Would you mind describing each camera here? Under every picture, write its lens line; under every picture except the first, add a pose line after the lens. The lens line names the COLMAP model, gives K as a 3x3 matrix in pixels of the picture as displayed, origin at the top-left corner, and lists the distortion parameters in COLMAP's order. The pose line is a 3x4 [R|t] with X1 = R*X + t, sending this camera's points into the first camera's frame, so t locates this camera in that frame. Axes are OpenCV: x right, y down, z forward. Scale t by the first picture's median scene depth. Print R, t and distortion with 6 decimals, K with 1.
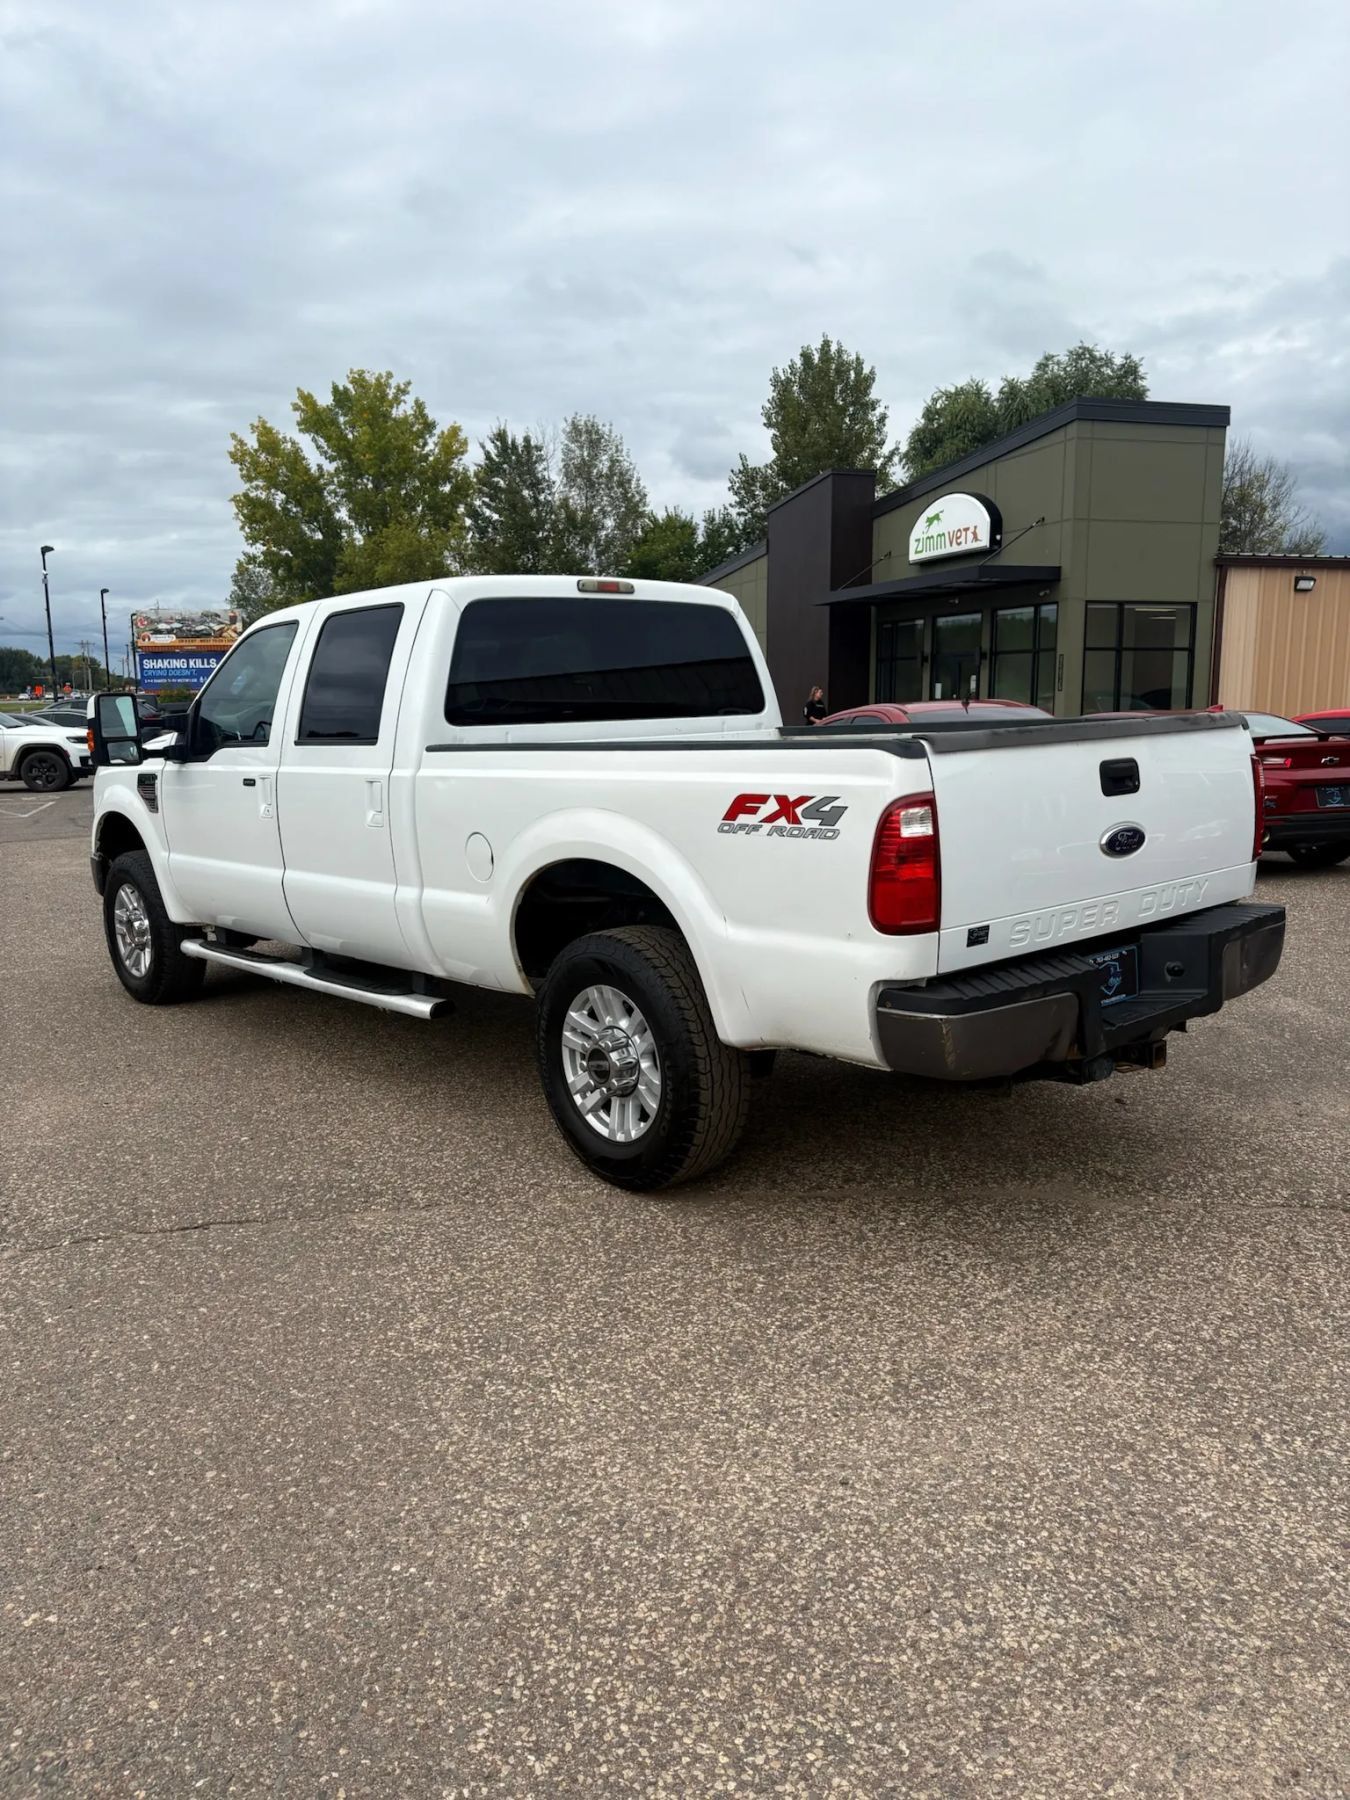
lens RADIAL K [[1362.9, 0, 682.5], [0, 1362.9, 925.5], [0, 0, 1]] dist [0.029001, -0.030448]
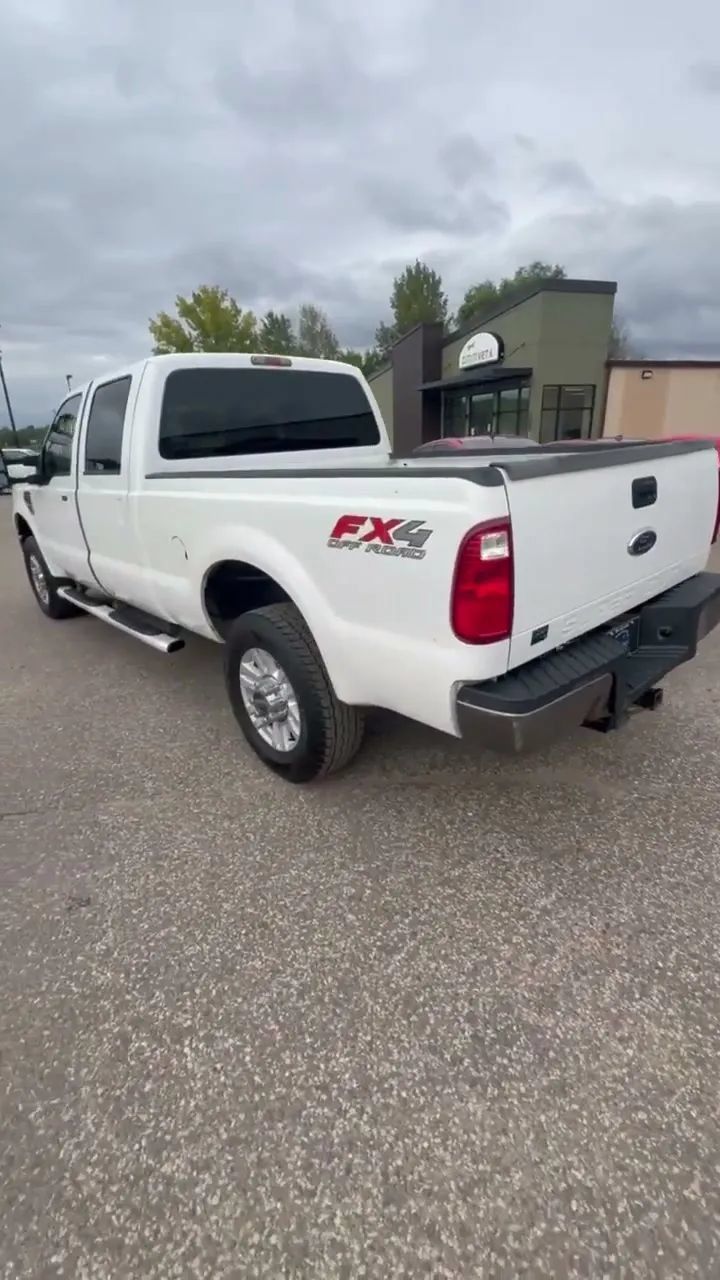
lens RADIAL K [[557.7, 0, 361.6], [0, 557.7, 646.4], [0, 0, 1]] dist [-0.001248, 0.000465]
pose [[0.999688, -0.024561, -0.004540, 0.038569], [0.024976, 0.981584, 0.189391, -0.051076], [-0.000195, -0.189445, 0.981891, 0.328354]]
